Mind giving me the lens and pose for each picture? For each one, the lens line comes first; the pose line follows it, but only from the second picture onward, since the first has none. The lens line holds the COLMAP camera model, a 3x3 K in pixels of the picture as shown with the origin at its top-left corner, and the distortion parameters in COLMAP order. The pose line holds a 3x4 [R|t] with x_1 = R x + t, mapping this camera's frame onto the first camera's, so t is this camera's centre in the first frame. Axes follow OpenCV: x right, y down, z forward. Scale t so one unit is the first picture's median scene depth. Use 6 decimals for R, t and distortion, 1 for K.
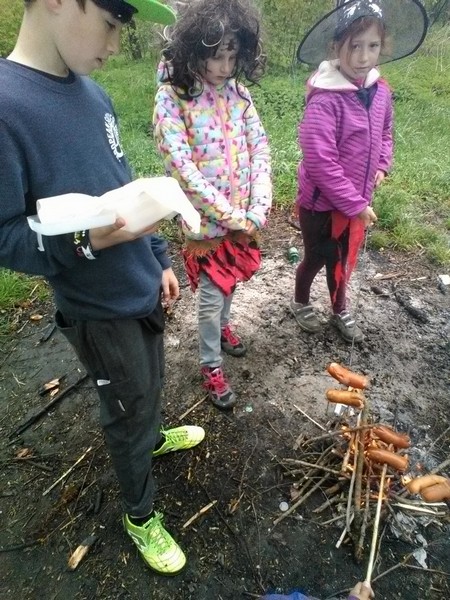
lens RADIAL K [[386.9, 0, 230.9], [0, 386.9, 299.6], [0, 0, 1]] dist [0.007962, -0.014773]
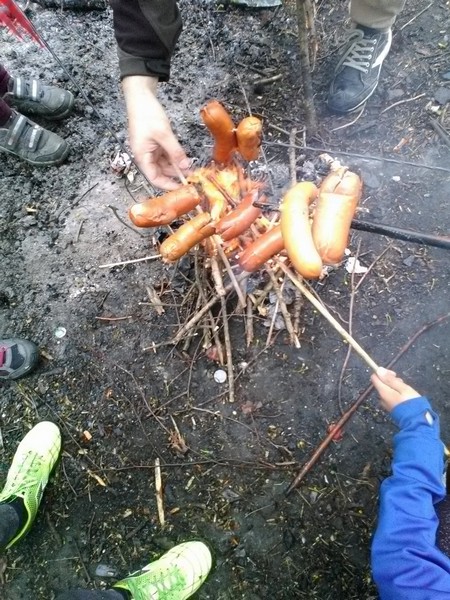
lens RADIAL K [[386.9, 0, 229.3], [0, 386.9, 299.3], [0, 0, 1]] dist [0.007962, -0.014773]
pose [[0.498537, -0.830536, 0.248334, 0.076983], [0.553135, 0.525351, 0.646567, 0.020454], [-0.667460, -0.184976, 0.721306, 0.453931]]
